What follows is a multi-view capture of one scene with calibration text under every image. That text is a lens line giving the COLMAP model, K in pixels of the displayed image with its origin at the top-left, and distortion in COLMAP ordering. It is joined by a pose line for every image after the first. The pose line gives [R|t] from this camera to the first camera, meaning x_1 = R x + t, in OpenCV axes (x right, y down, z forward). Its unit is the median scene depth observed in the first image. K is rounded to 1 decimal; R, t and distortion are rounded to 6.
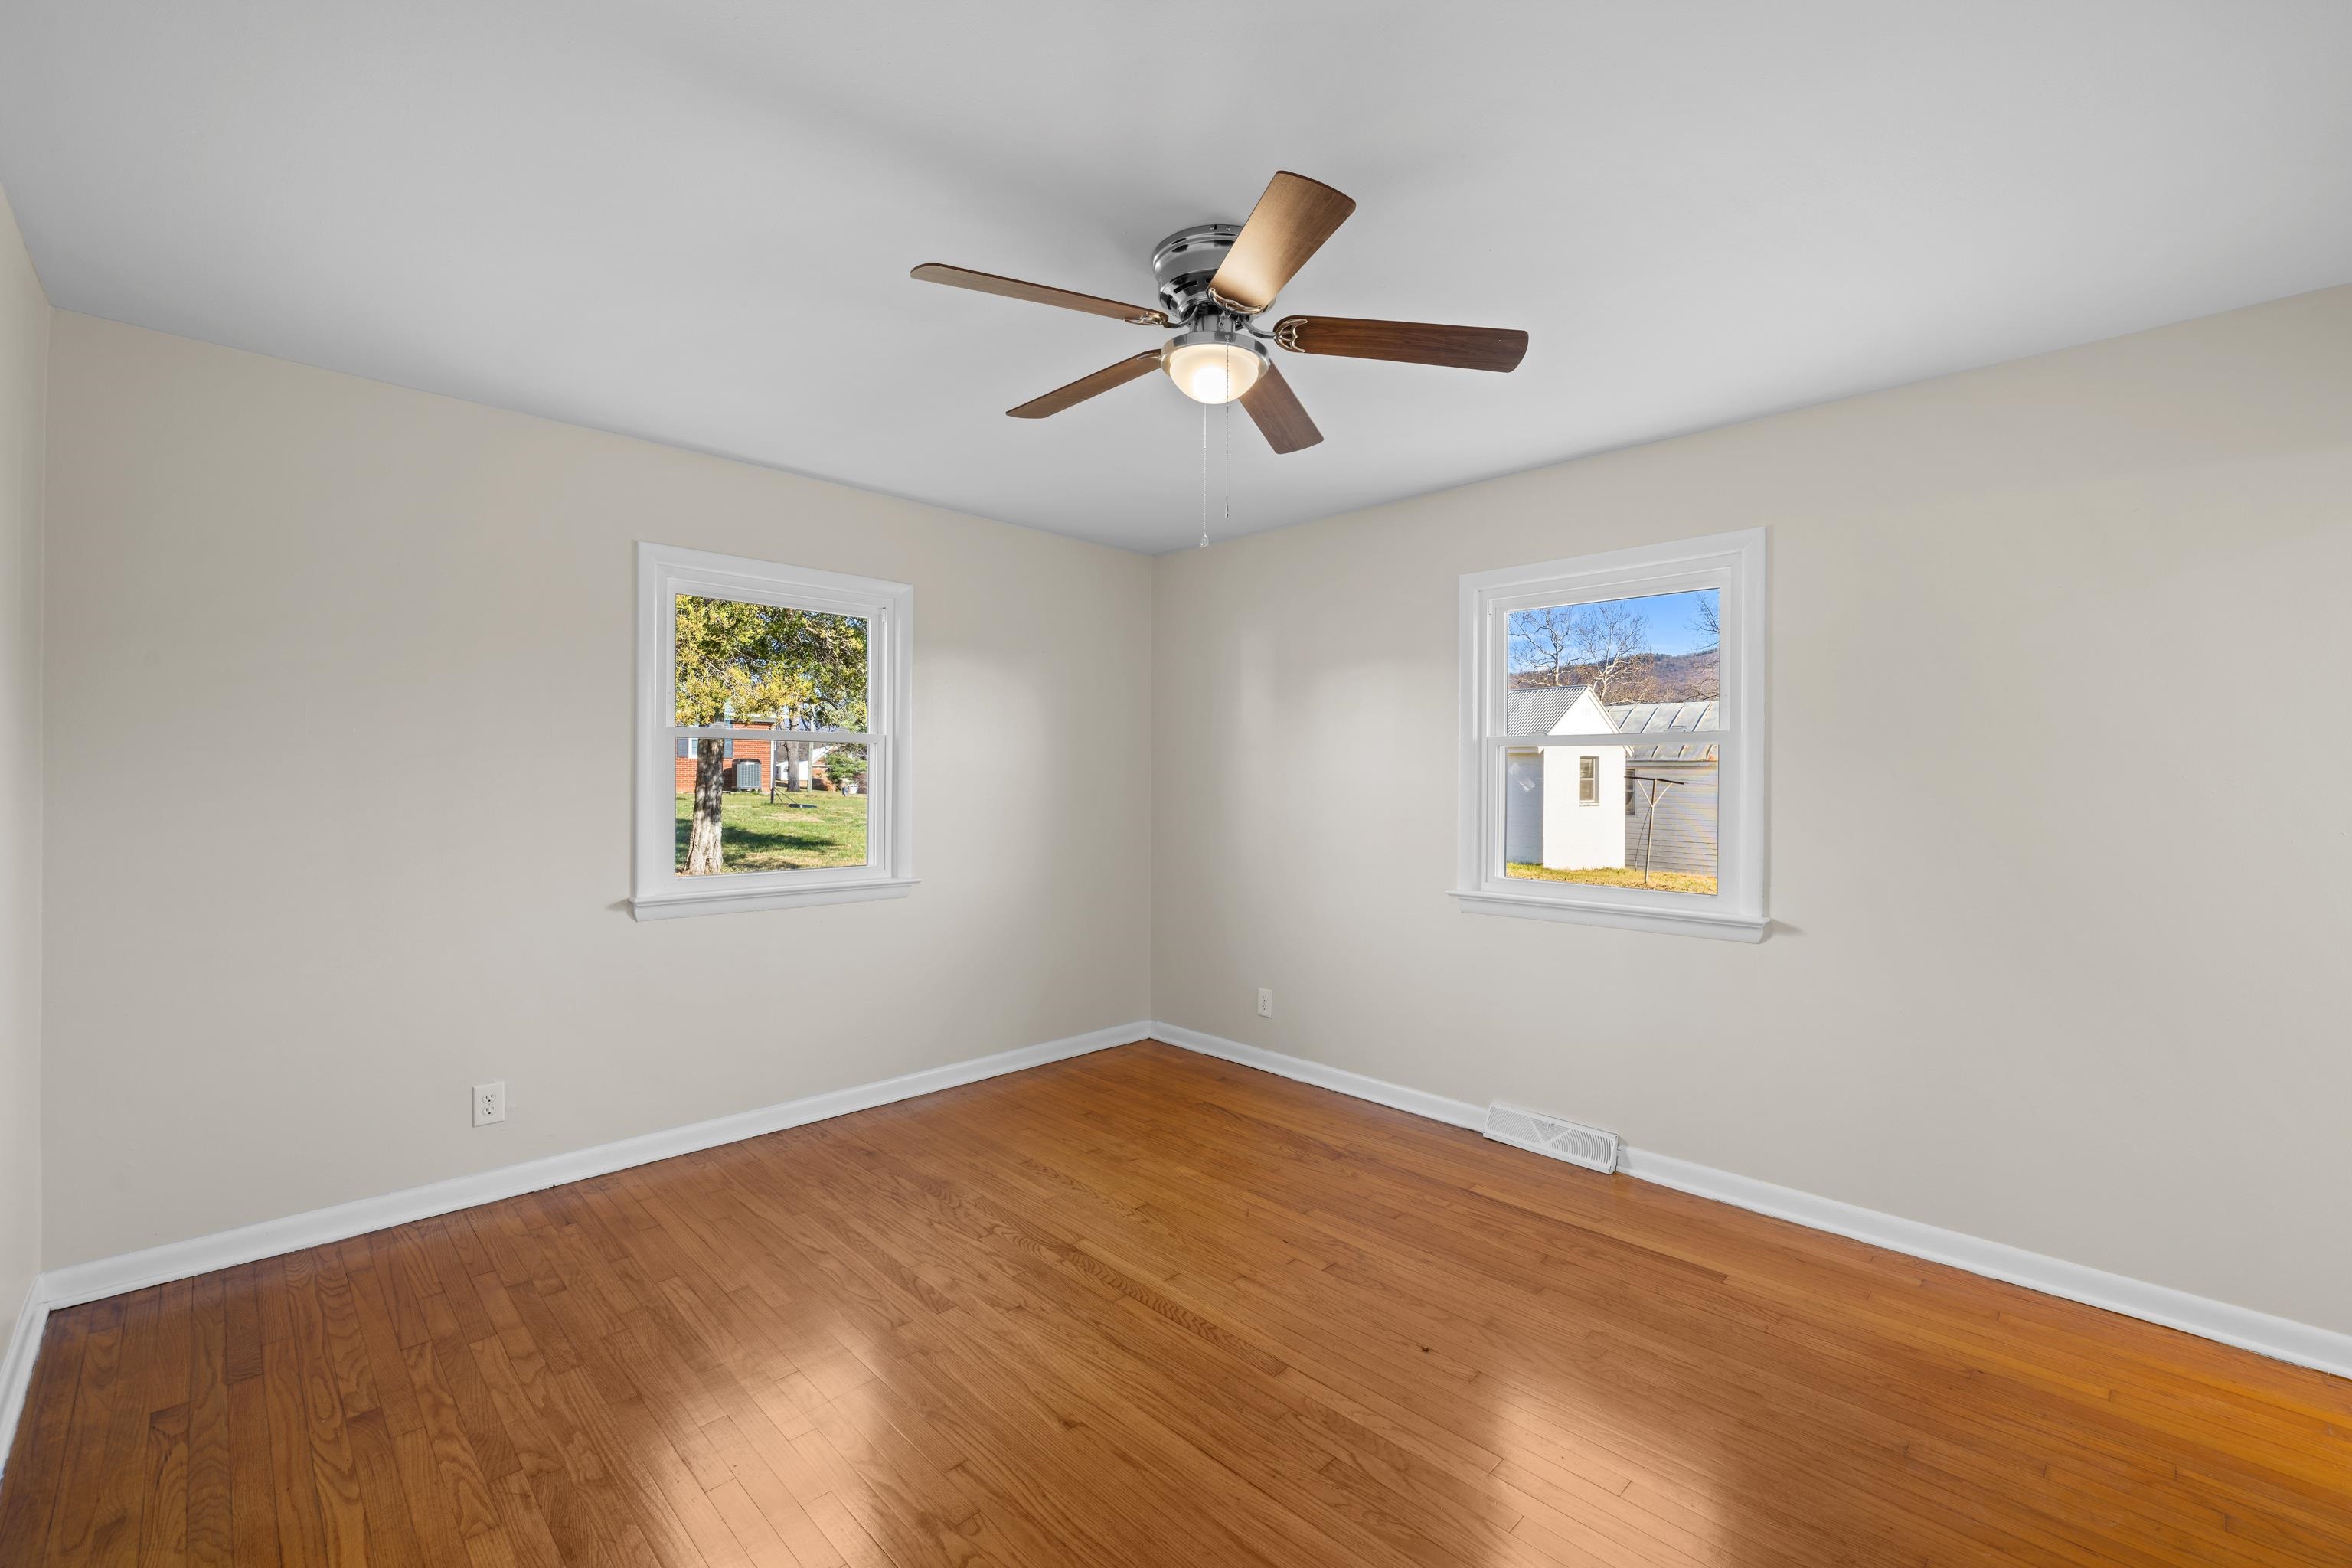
lens RADIAL K [[1000.5, 0, 1168.4], [0, 1000.5, 785.5], [0, 0, 1]] dist [0.000510, -0.000010]
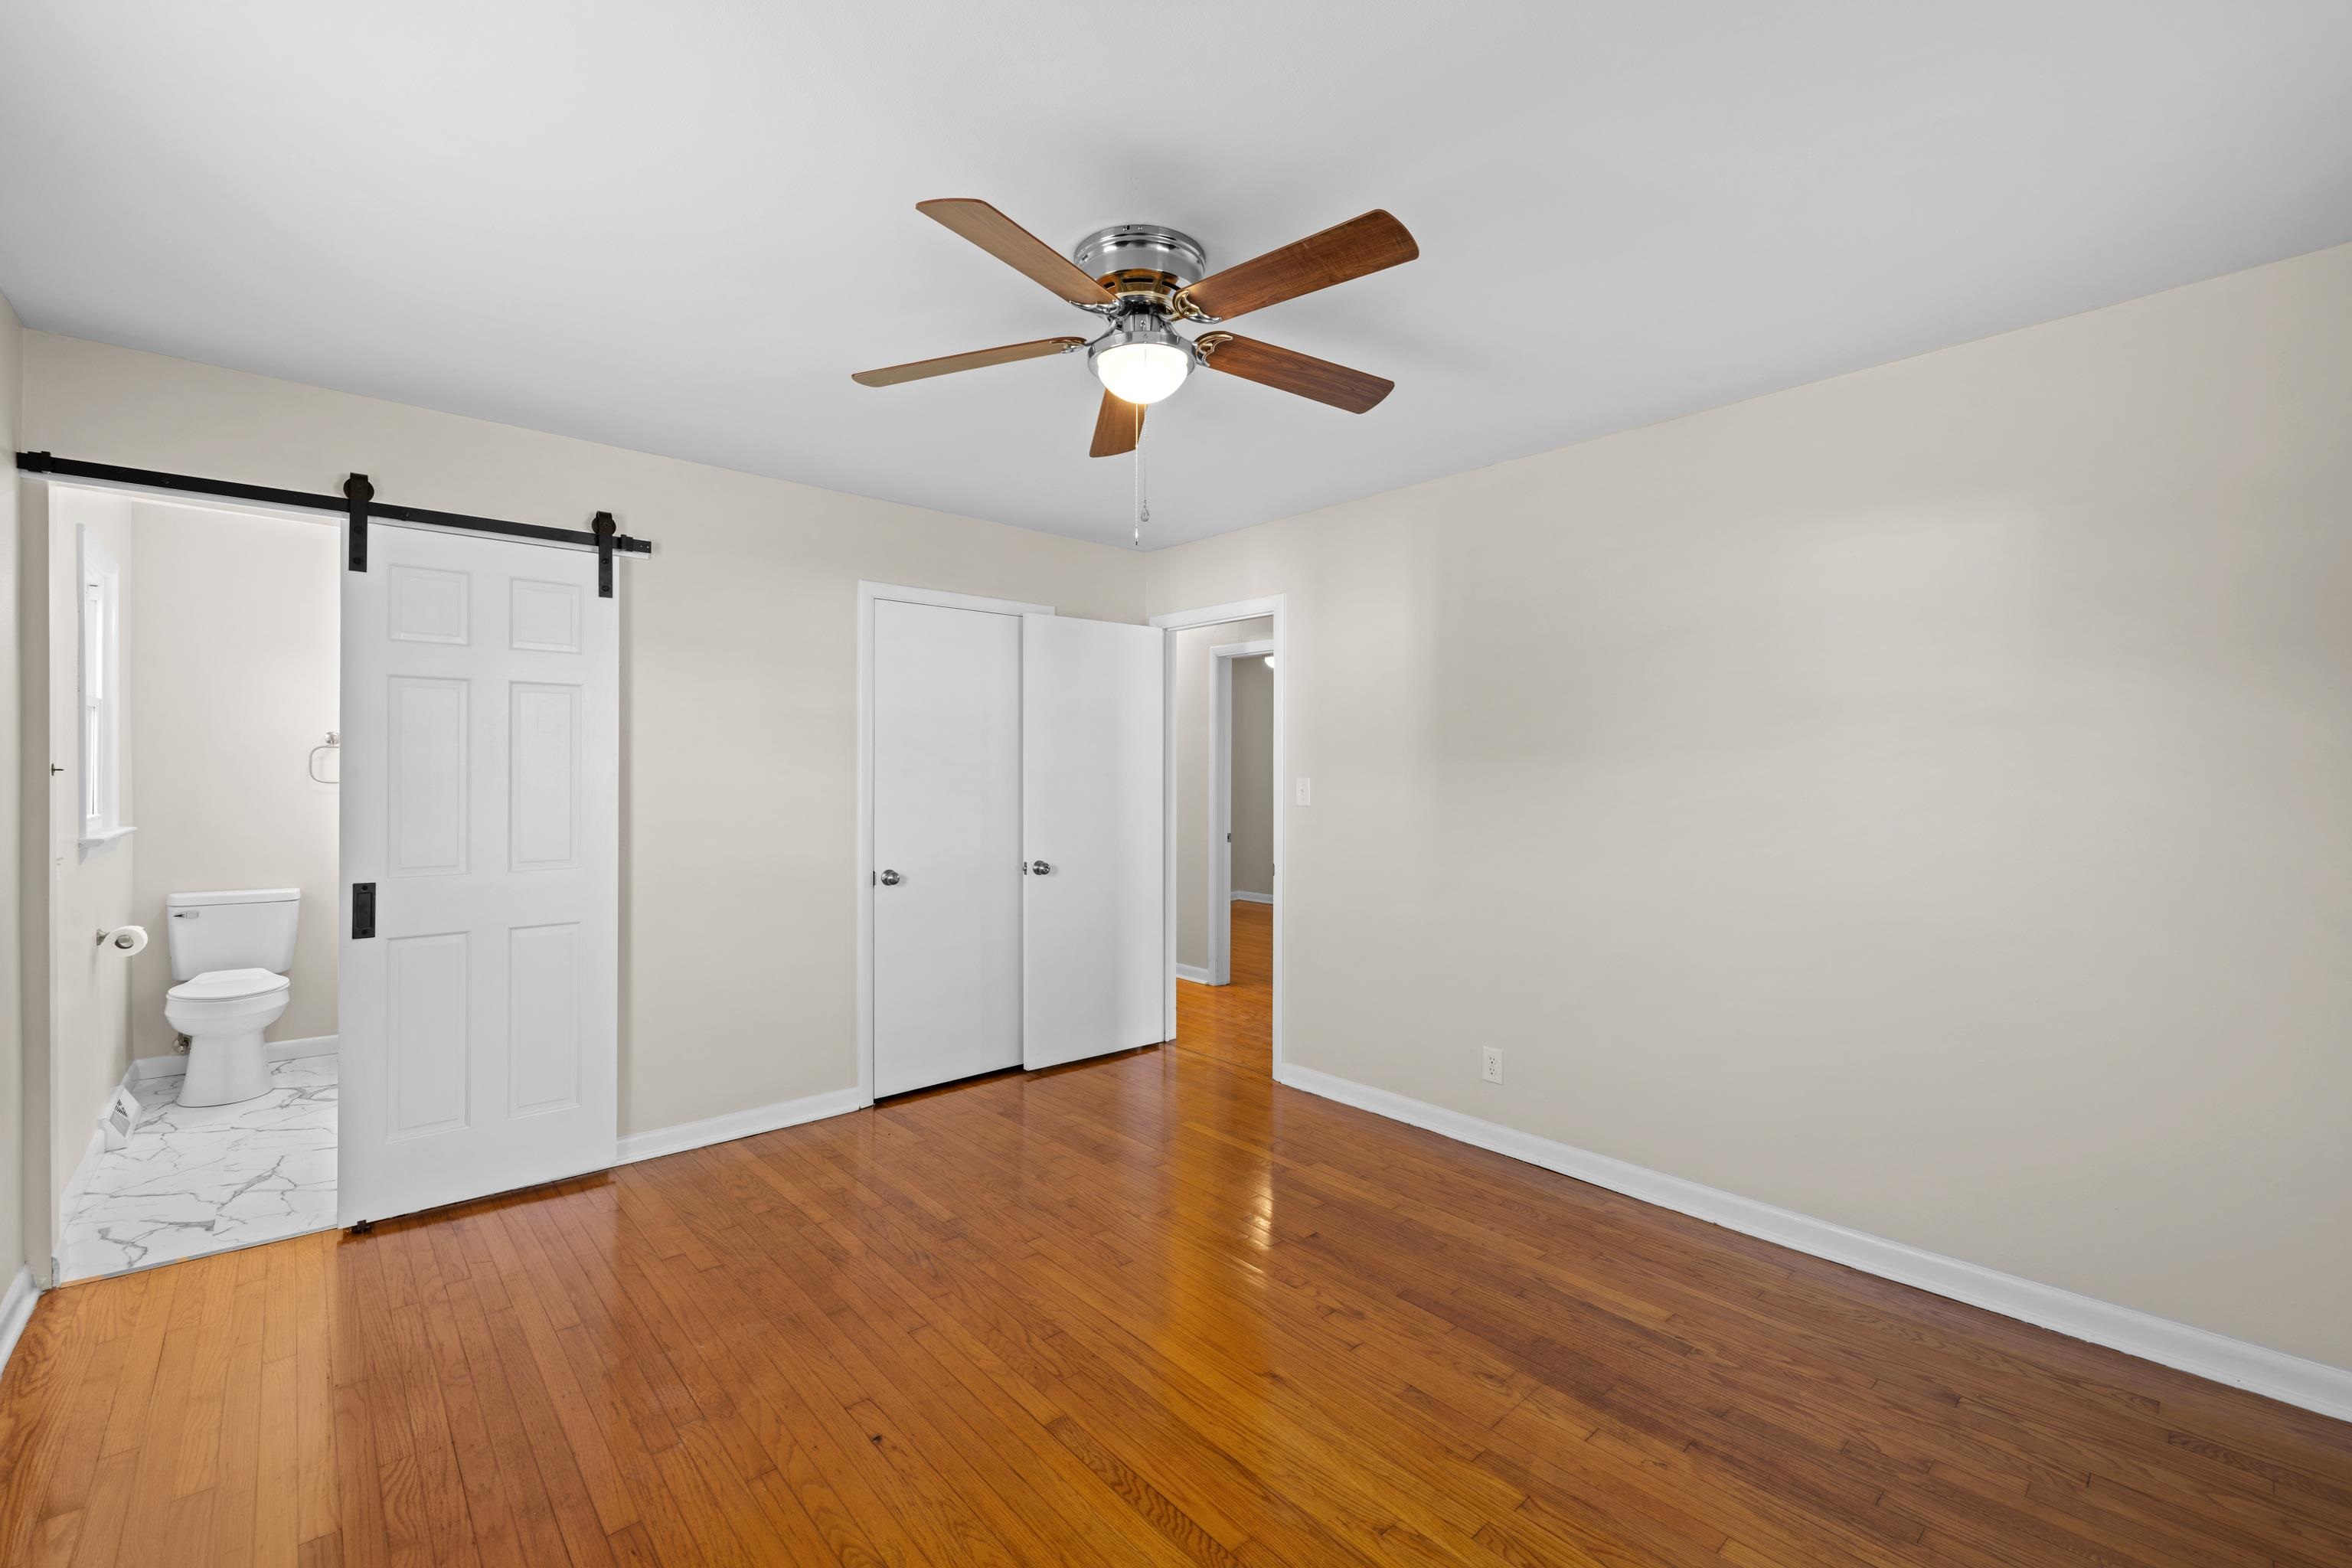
lens RADIAL K [[1000.5, 0, 1175.9], [0, 1000.5, 777.2], [0, 0, 1]] dist [0.000510, -0.000010]
pose [[-0.999172, -0.007141, 0.040061, -0.031577], [-0.006687, 0.999912, 0.011463, -0.021531], [-0.040139, 0.011185, -0.999131, 1.890242]]
